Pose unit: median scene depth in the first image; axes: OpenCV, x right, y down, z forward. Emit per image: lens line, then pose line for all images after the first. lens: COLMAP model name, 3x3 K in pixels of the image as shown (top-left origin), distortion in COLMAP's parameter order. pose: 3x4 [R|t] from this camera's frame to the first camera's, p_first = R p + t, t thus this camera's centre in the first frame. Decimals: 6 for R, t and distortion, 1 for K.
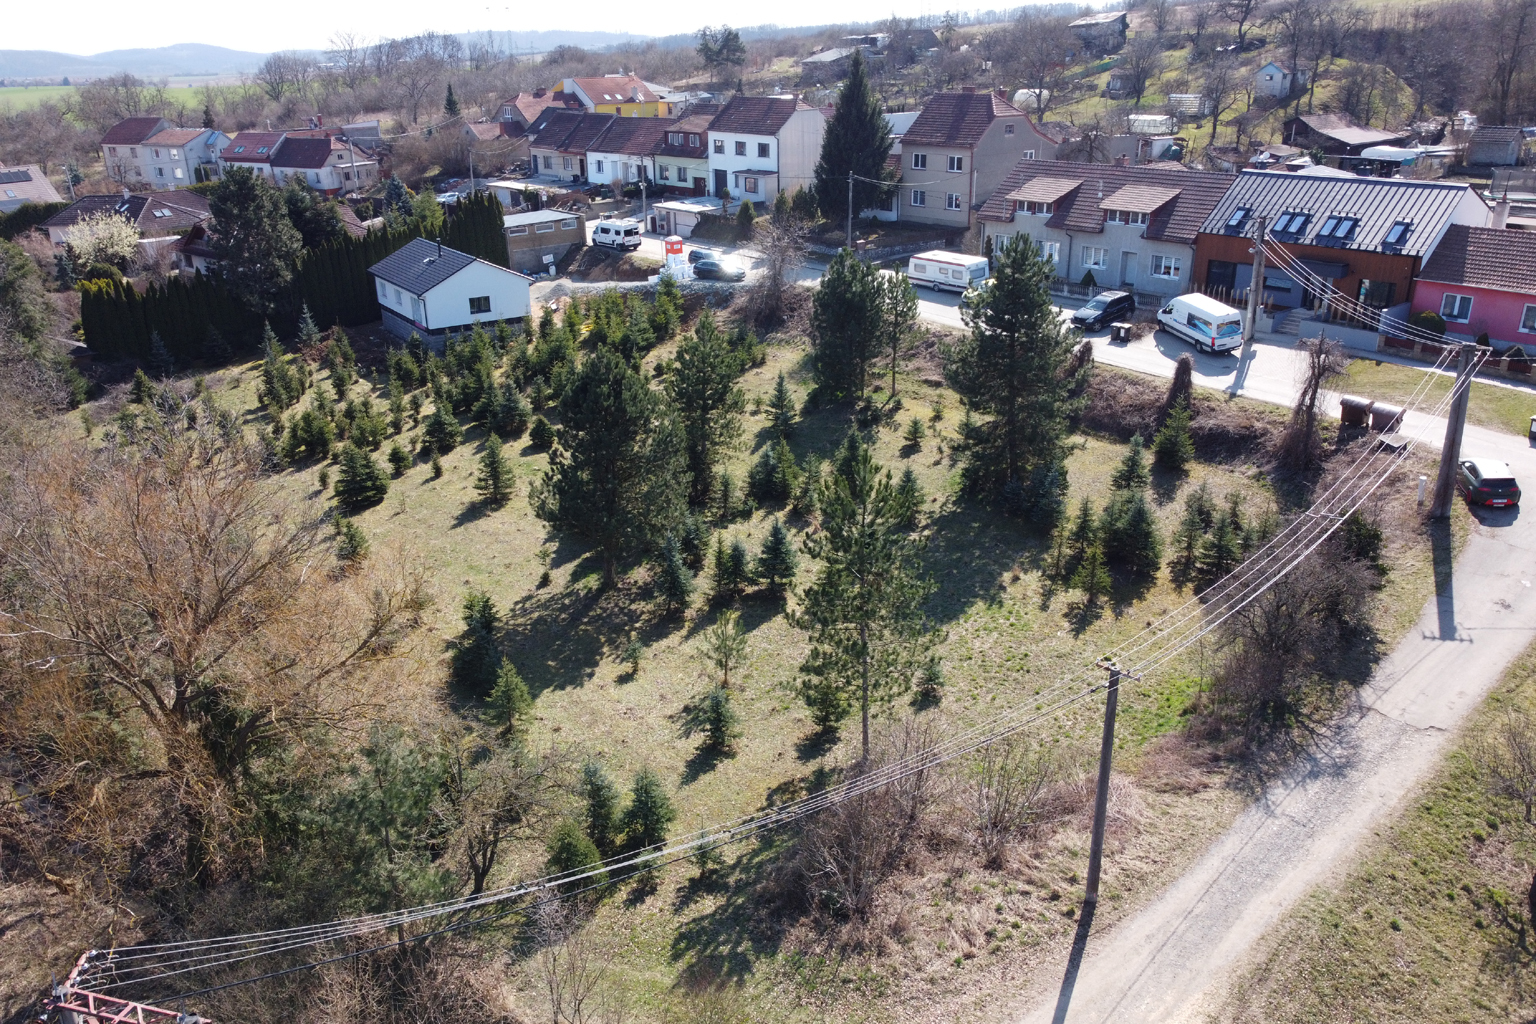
lens RADIAL K [[1265.9, 0, 768.0], [0, 1265.9, 512.0], [0, 0, 1]] dist [0.005876, -0.002582]
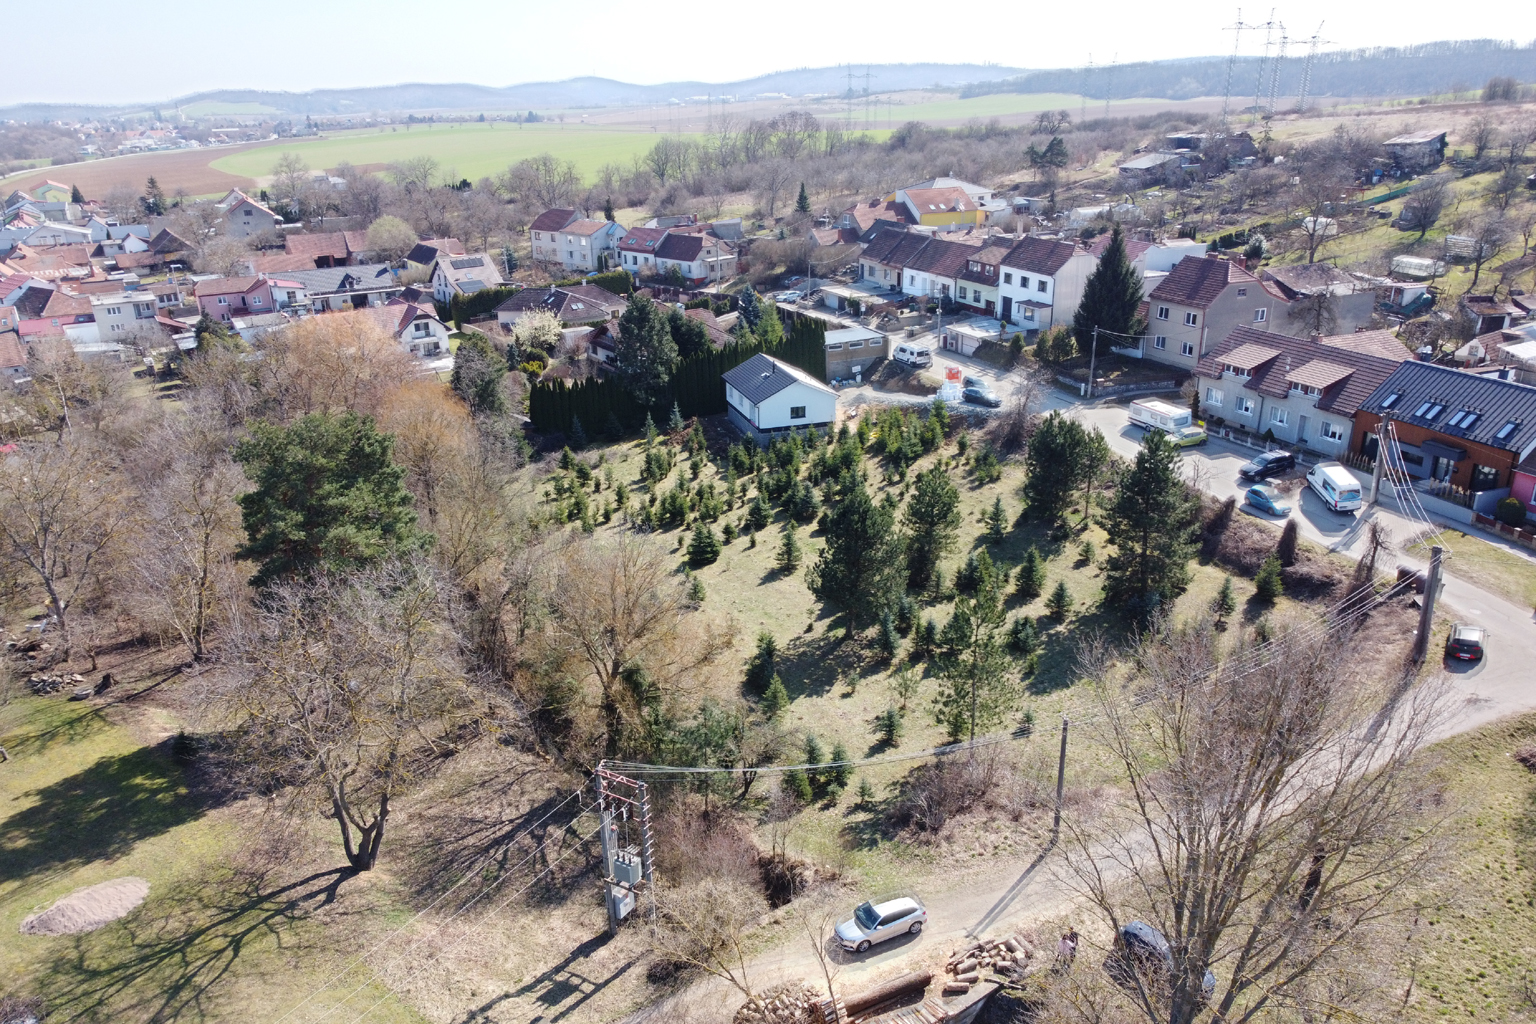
lens RADIAL K [[1265.9, 0, 768.0], [0, 1265.9, 512.0], [0, 0, 1]] dist [0.005876, -0.002582]
pose [[0.964293, 0.098793, -0.245721, 0.102476], [-0.105089, 0.994383, -0.012609, -0.045201], [0.243095, 0.037982, 0.969259, -0.382121]]
